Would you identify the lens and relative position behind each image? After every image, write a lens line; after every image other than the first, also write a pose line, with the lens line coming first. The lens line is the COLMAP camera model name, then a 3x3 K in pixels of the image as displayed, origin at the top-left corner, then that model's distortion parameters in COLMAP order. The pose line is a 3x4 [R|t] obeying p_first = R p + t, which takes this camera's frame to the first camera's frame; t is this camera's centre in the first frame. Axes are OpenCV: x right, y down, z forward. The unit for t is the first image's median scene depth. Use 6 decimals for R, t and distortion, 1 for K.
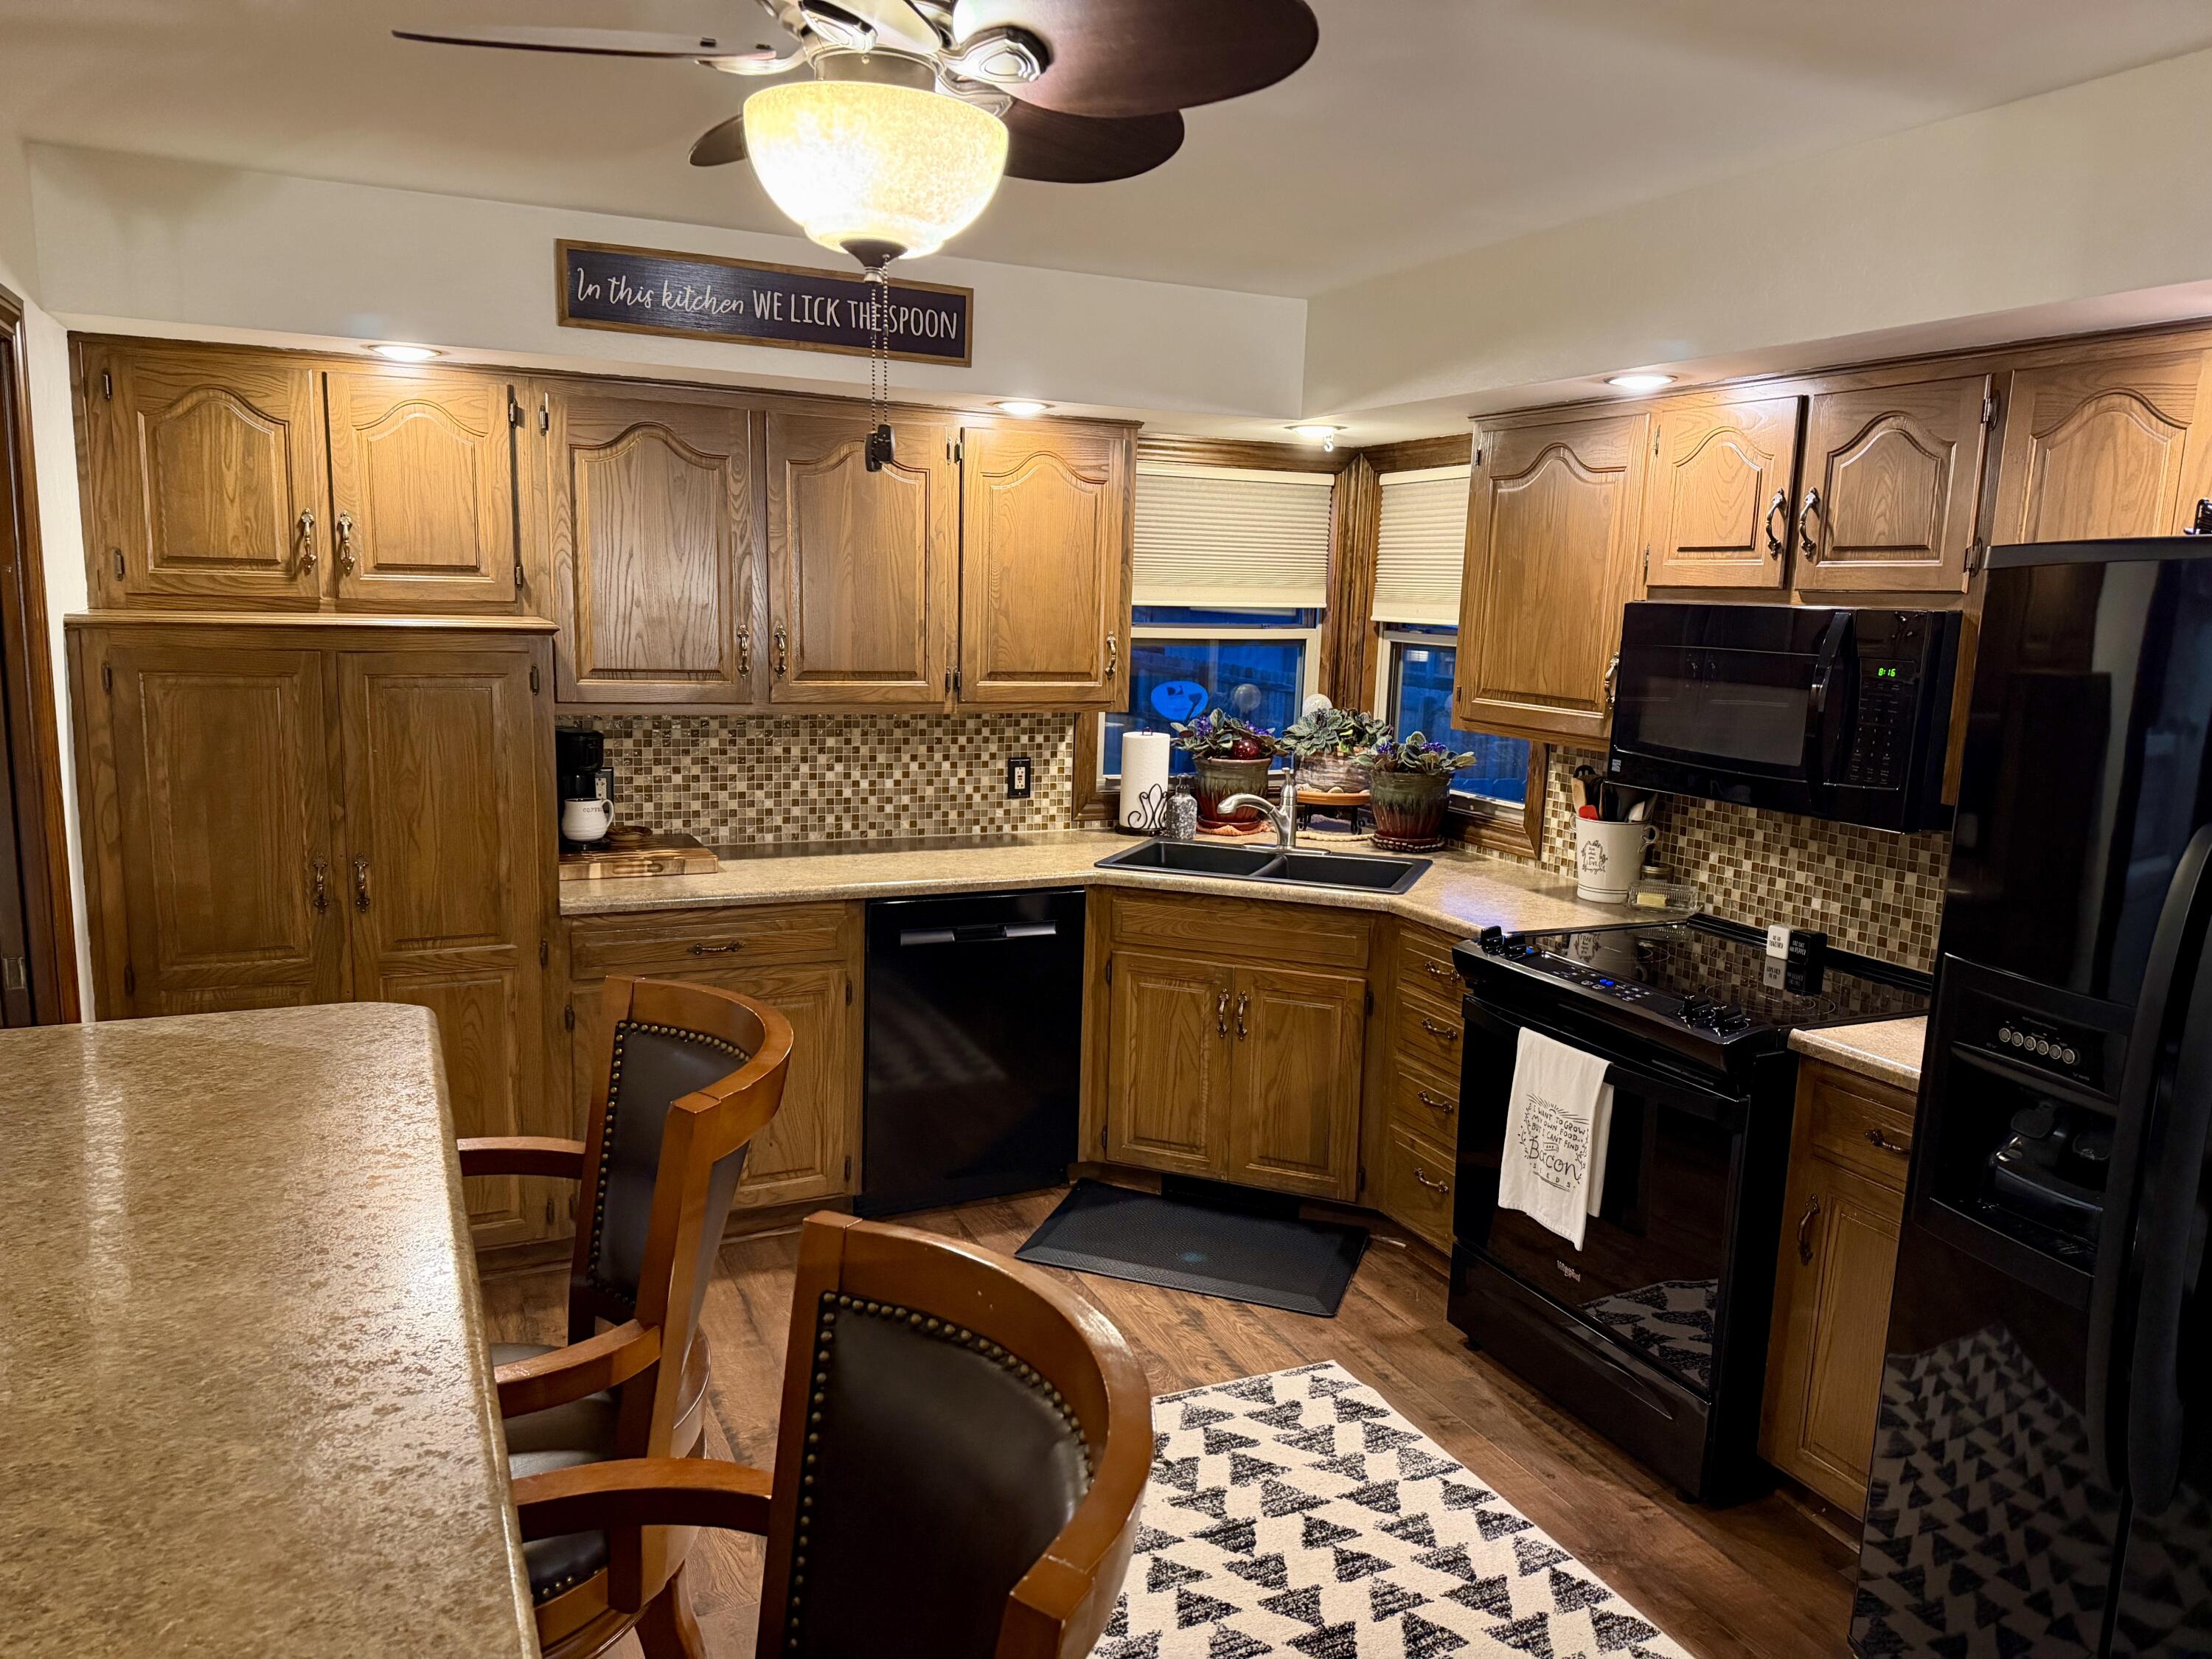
lens RADIAL K [[1542.7, 0, 1102.7], [0, 1542.7, 836.1], [0, 0, 1]] dist [-0.004020, -0.014867]
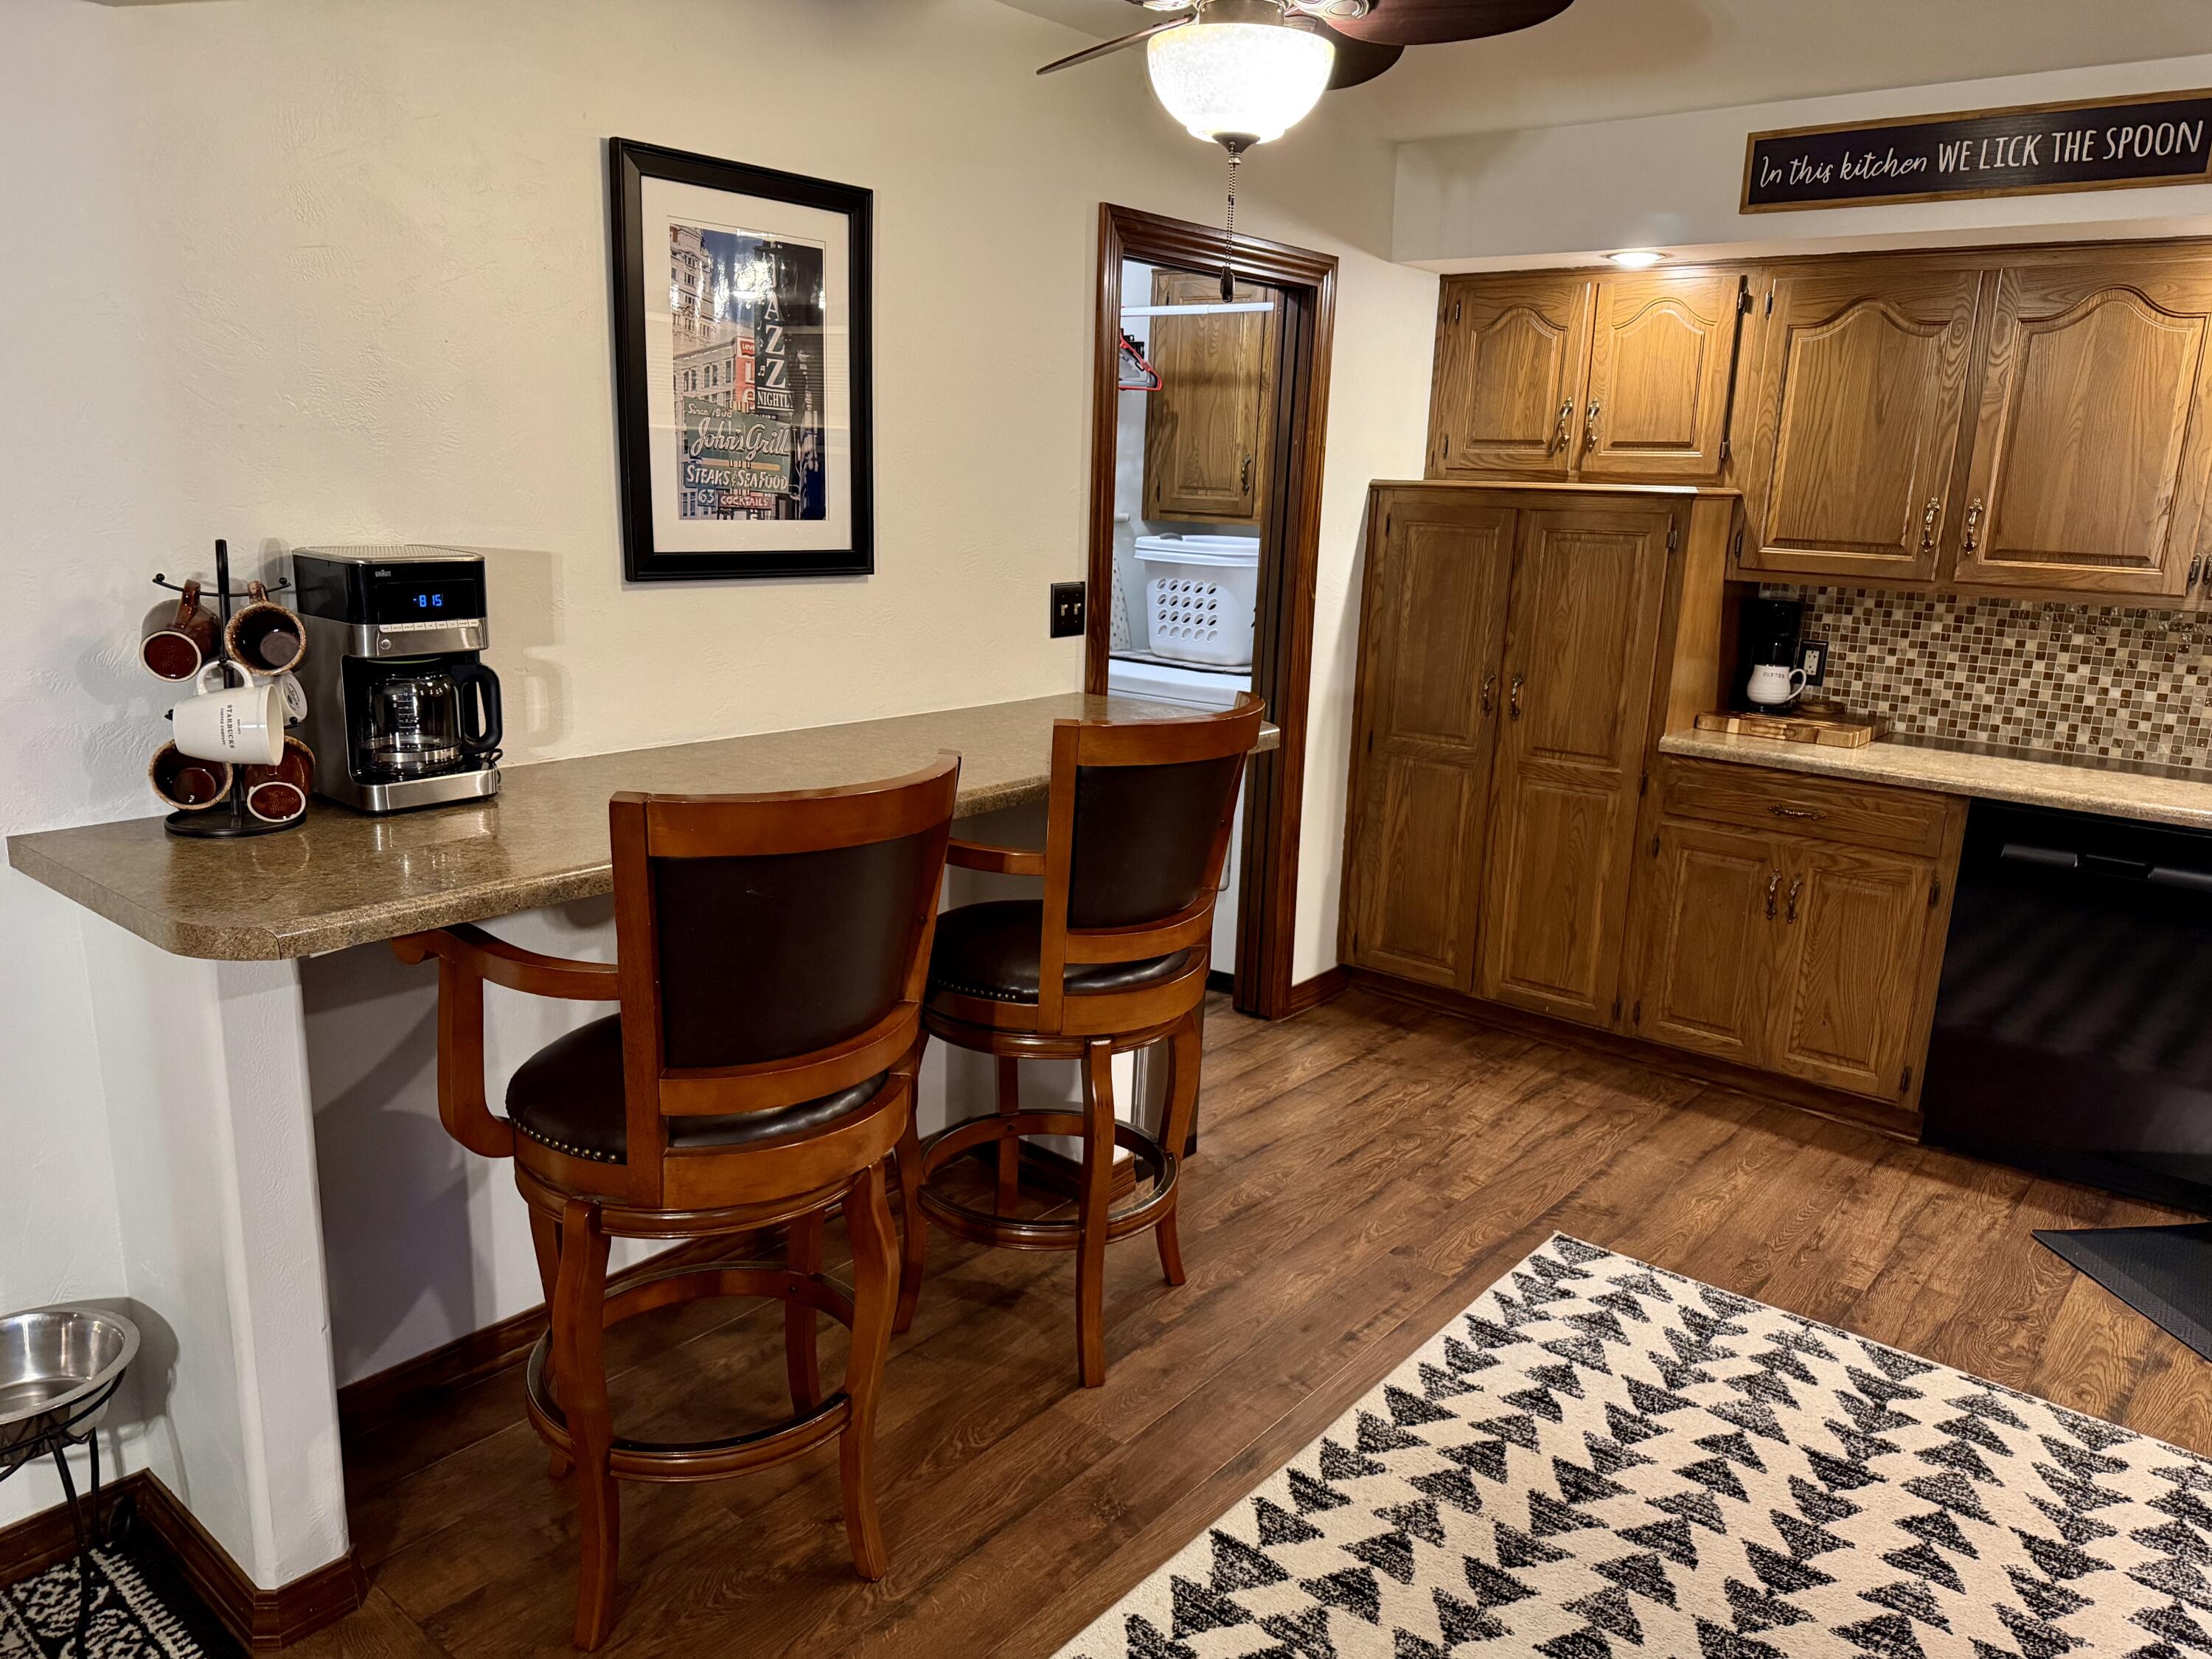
lens RADIAL K [[1542.7, 0, 1008.0], [0, 1542.7, 817.7], [0, 0, 1]] dist [-0.004020, -0.014867]
pose [[0.394012, 0.184742, -0.900347, 0.419506], [-0.162939, 0.978115, 0.129393, 0.026603], [0.904547, 0.095719, 0.415490, 0.095581]]
